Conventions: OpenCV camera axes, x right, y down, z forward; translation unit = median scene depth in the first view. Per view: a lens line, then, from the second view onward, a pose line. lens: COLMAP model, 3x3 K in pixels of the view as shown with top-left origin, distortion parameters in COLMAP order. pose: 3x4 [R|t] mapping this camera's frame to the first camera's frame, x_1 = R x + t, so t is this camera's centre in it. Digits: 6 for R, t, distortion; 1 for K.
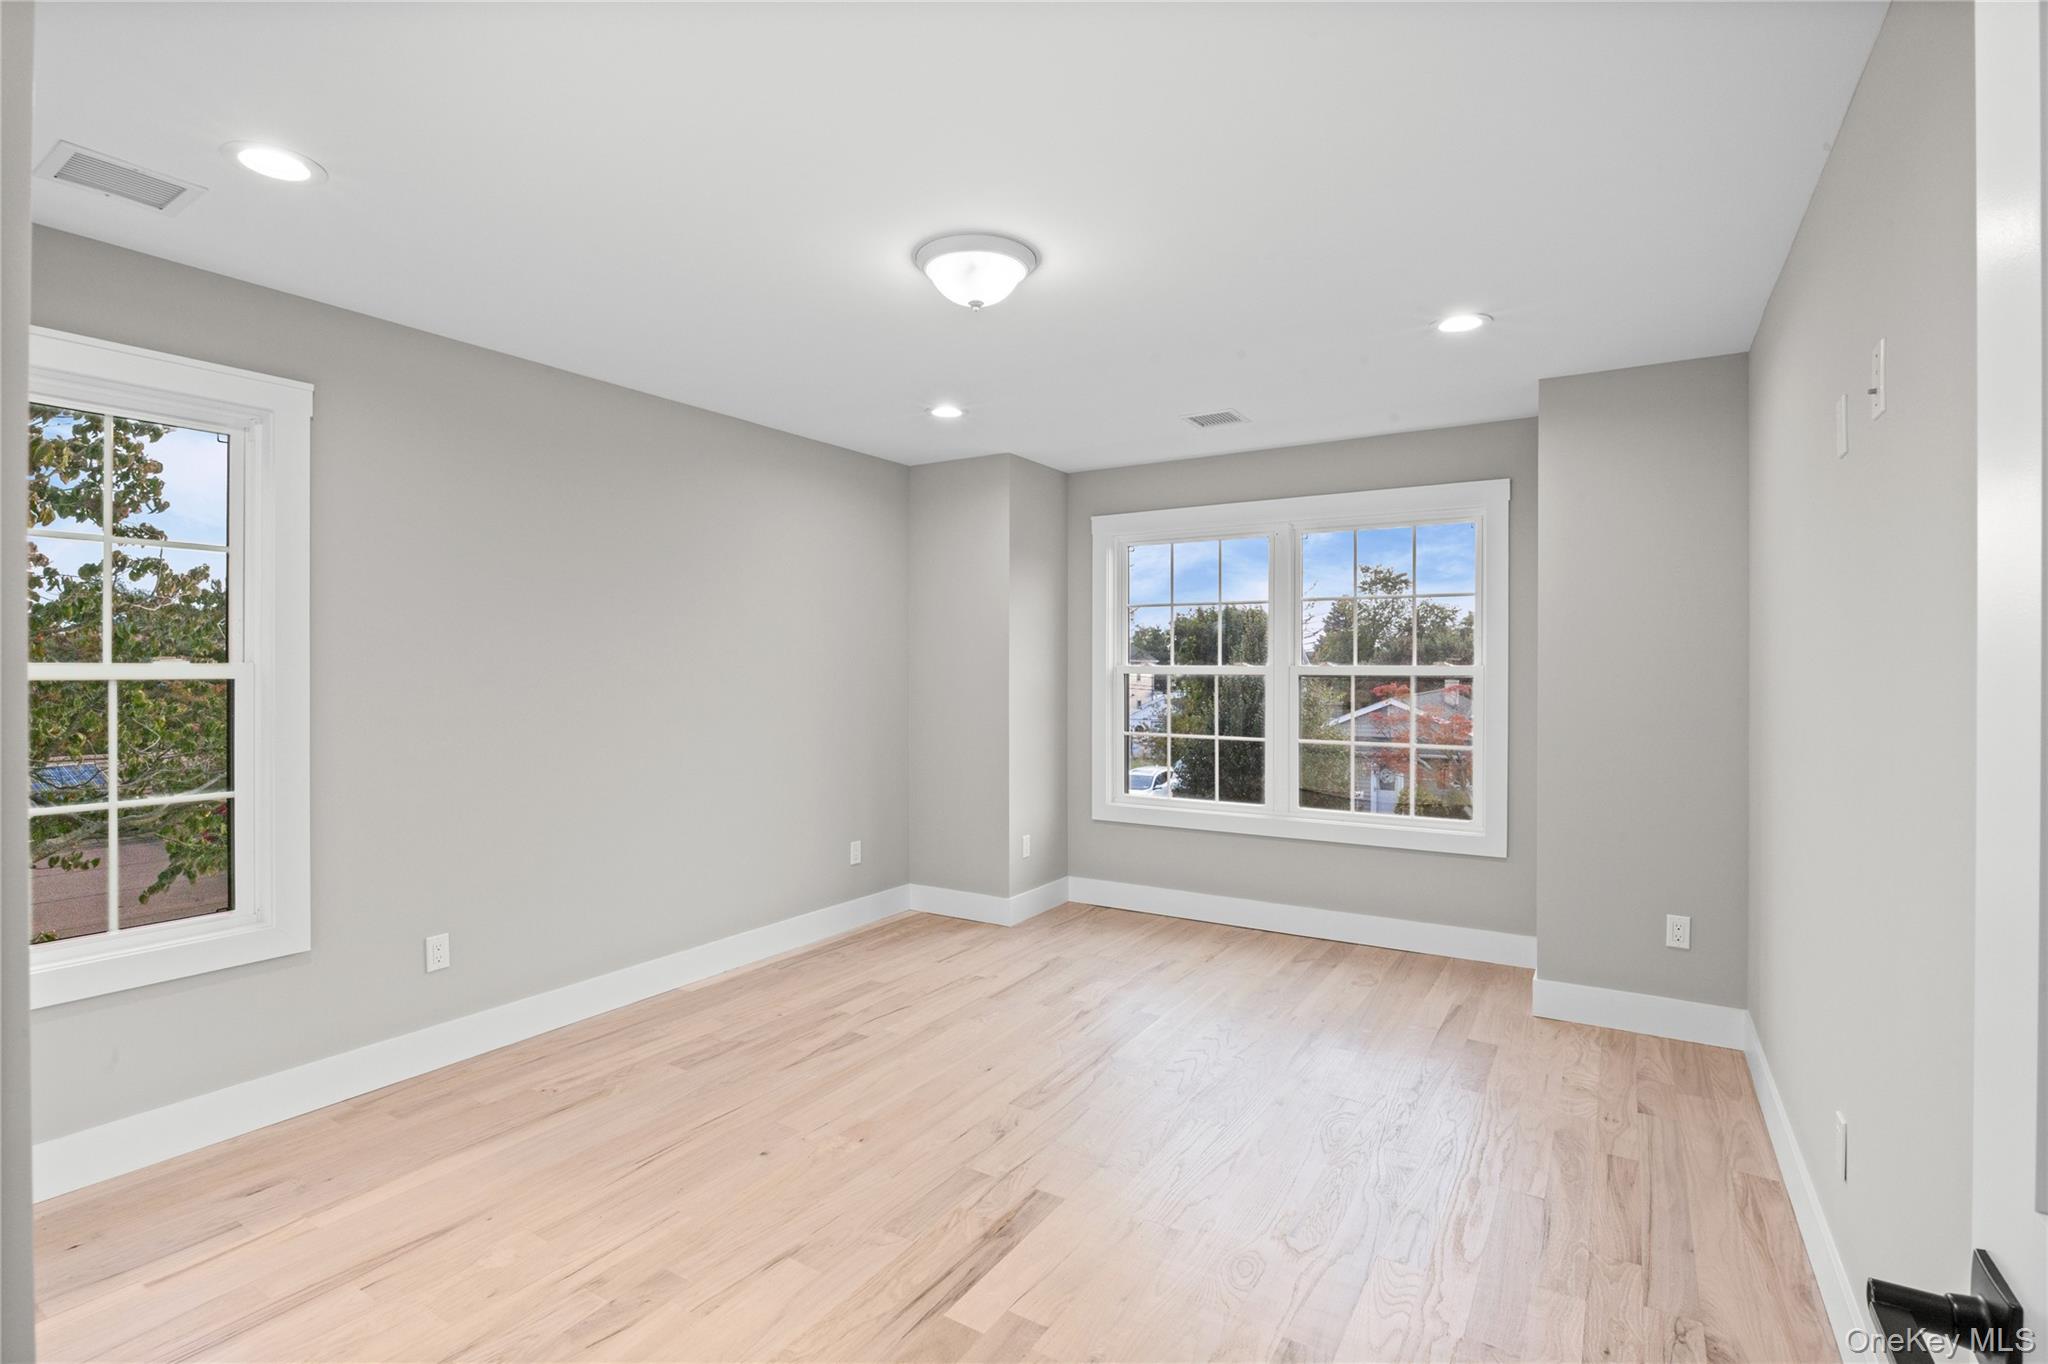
lens RADIAL K [[976.1, 0, 1019.4], [0, 976.1, 674.7], [0, 0, 1]] dist [-0.012891, 0.000458]
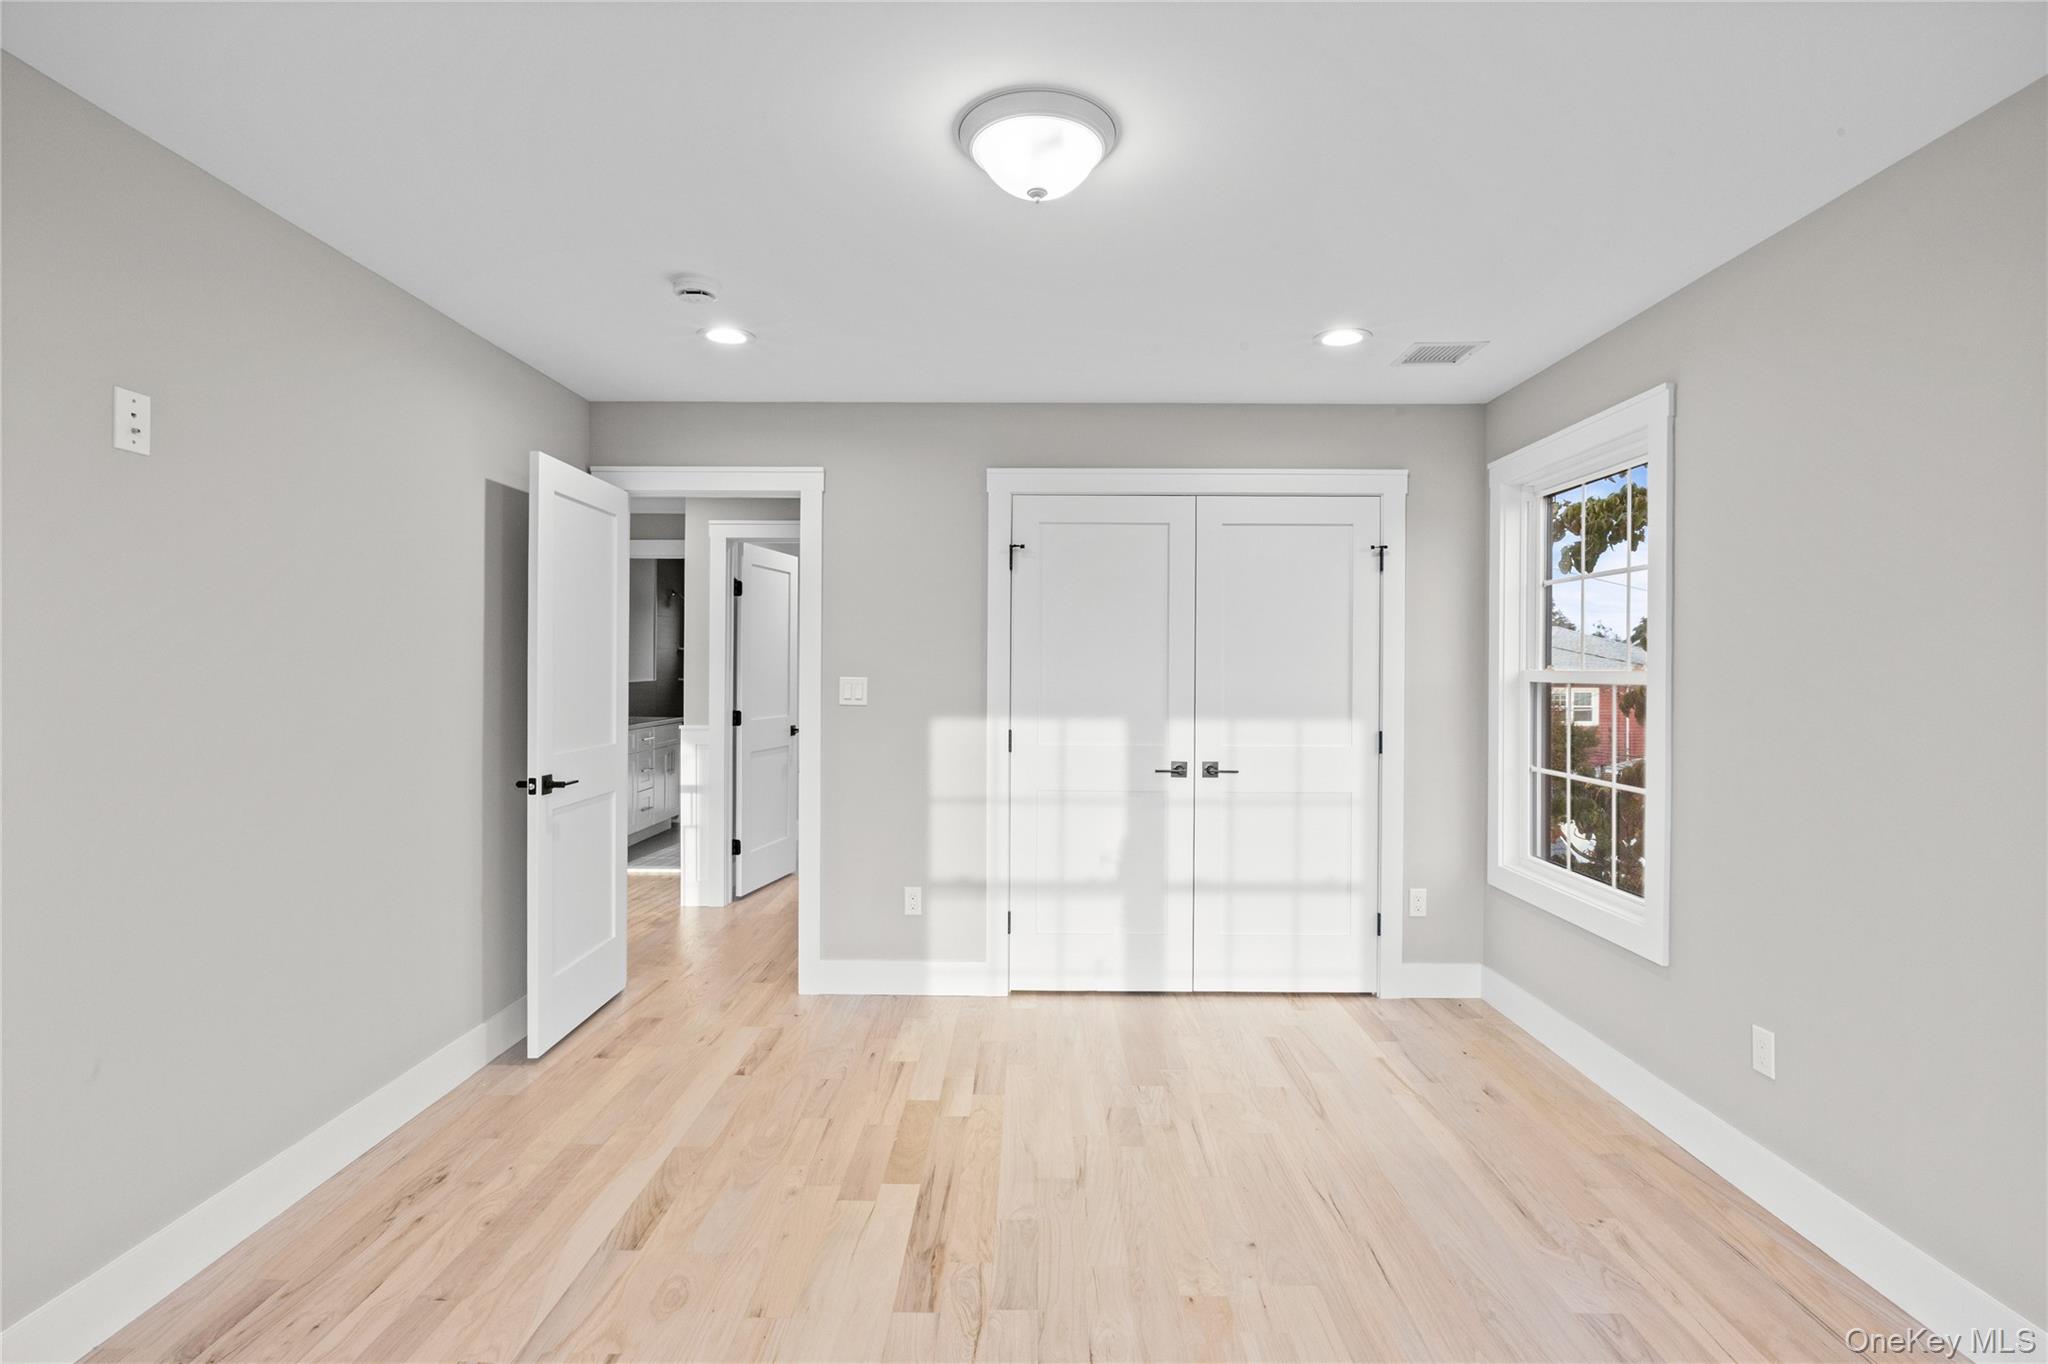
lens RADIAL K [[976.1, 0, 1003.6], [0, 976.1, 675.3], [0, 0, 1]] dist [-0.012891, 0.000458]
pose [[-0.864378, -0.002726, -0.502835, 0.381888], [-0.009420, 0.999898, 0.010773, -0.012948], [0.502754, 0.014049, -0.864315, 1.752079]]
